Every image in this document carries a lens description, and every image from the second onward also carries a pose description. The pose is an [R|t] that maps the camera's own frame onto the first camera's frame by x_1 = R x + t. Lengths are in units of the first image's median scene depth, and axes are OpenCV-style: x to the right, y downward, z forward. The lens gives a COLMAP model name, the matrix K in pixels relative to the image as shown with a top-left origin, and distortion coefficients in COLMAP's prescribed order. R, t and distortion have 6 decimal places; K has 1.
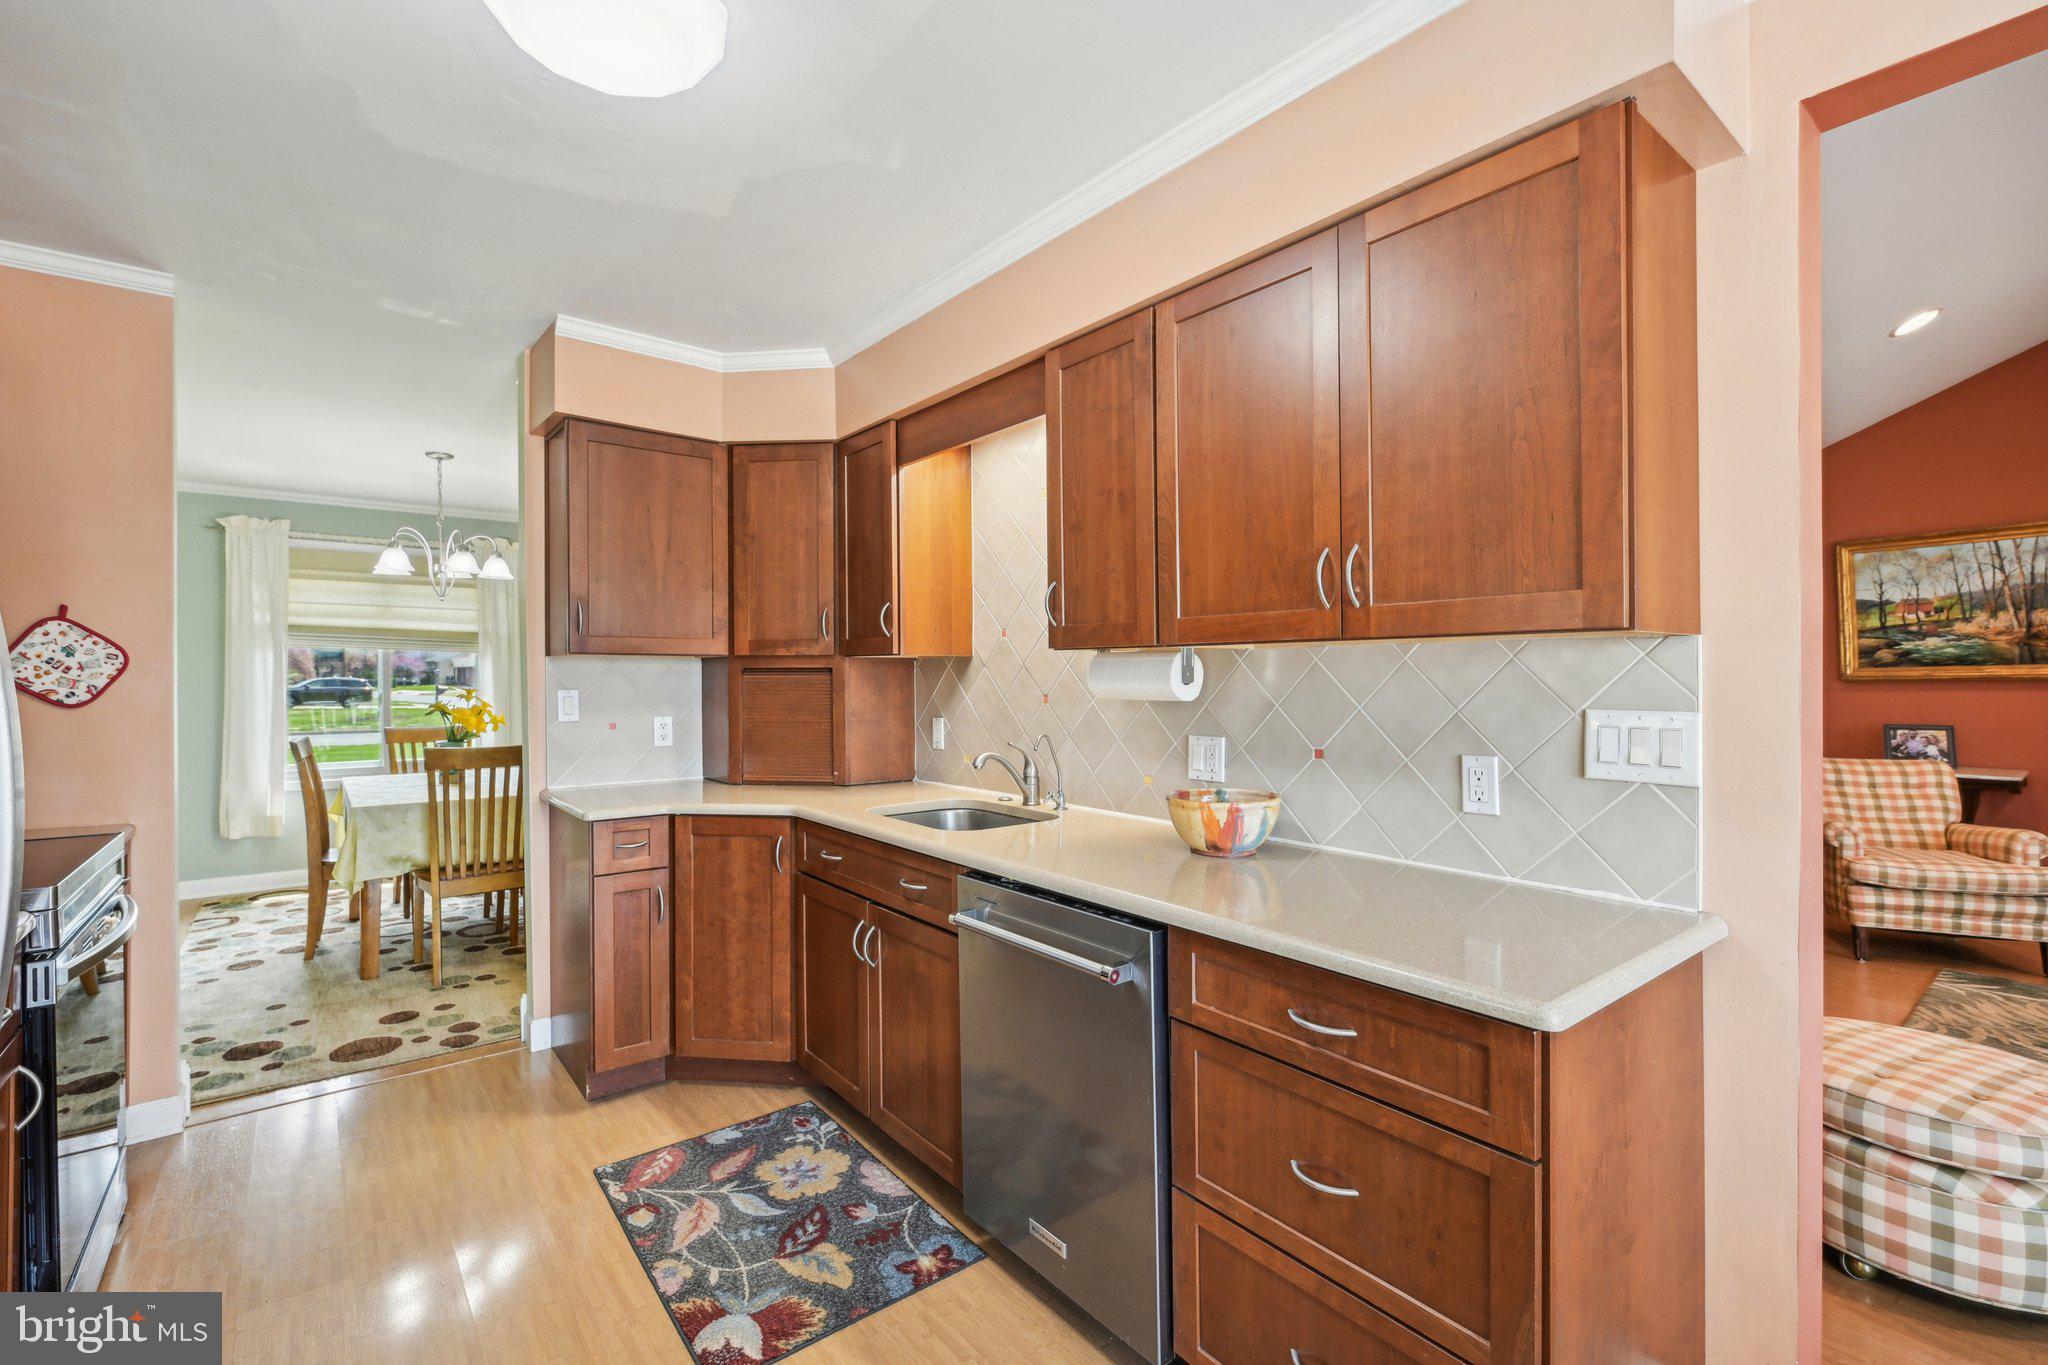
lens RADIAL K [[895.5, 0, 1031.6], [0, 895.5, 672.0], [0, 0, 1]] dist [0.001623, -0.000736]
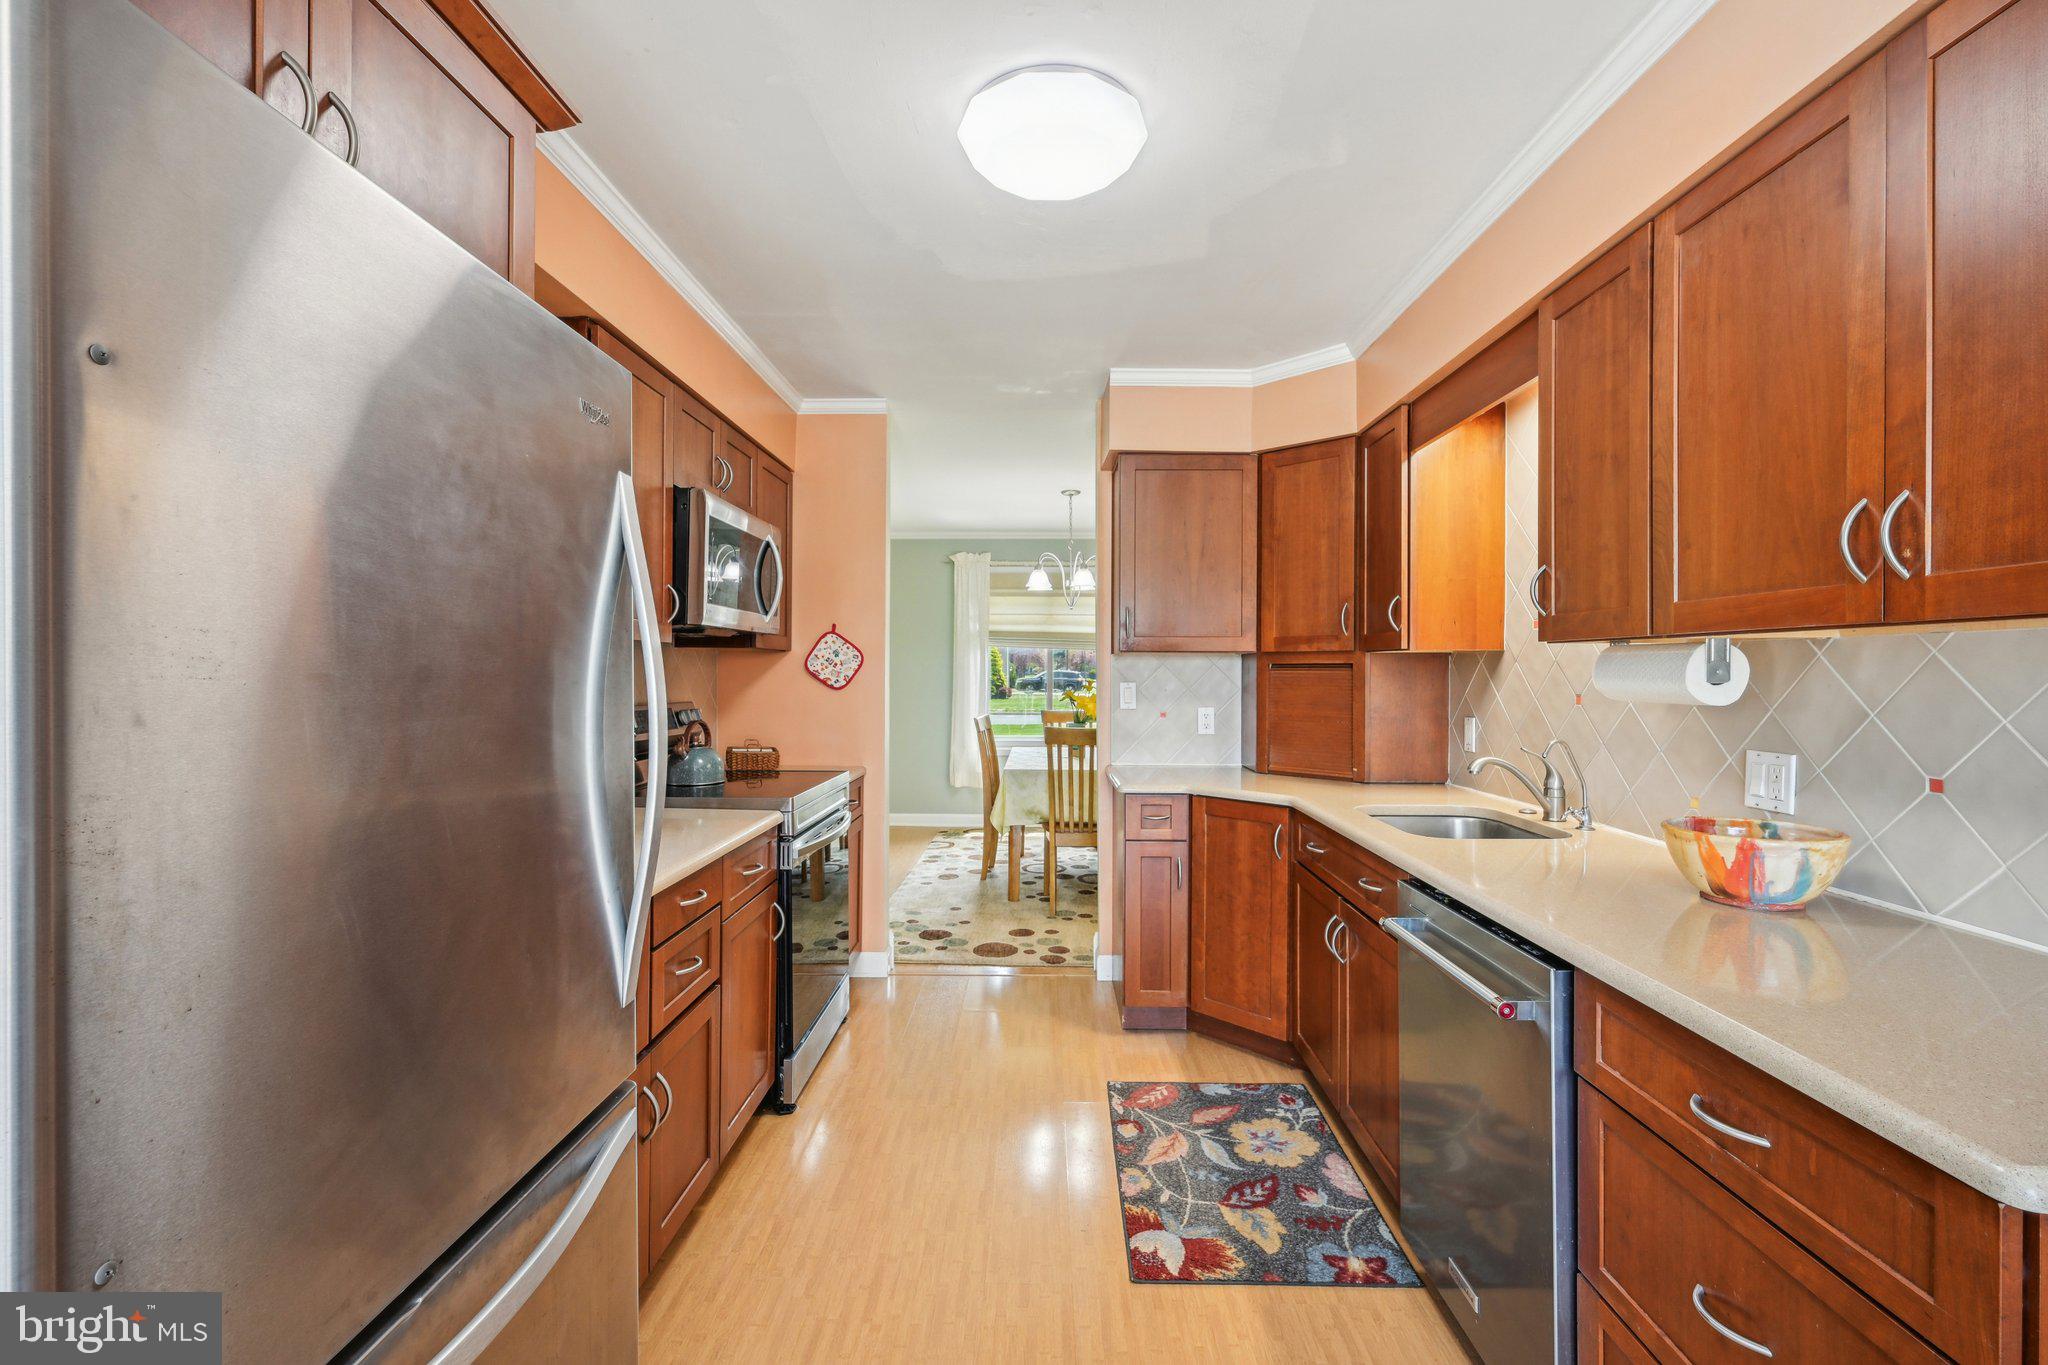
lens RADIAL K [[895.5, 0, 1029.5], [0, 895.5, 668.5], [0, 0, 1]] dist [0.001623, -0.000736]
pose [[0.773706, 0.002713, -0.633539, 0.186947], [-0.001450, 0.999996, 0.002512, -0.001141], [0.633543, -0.001025, 0.773707, 0.005961]]
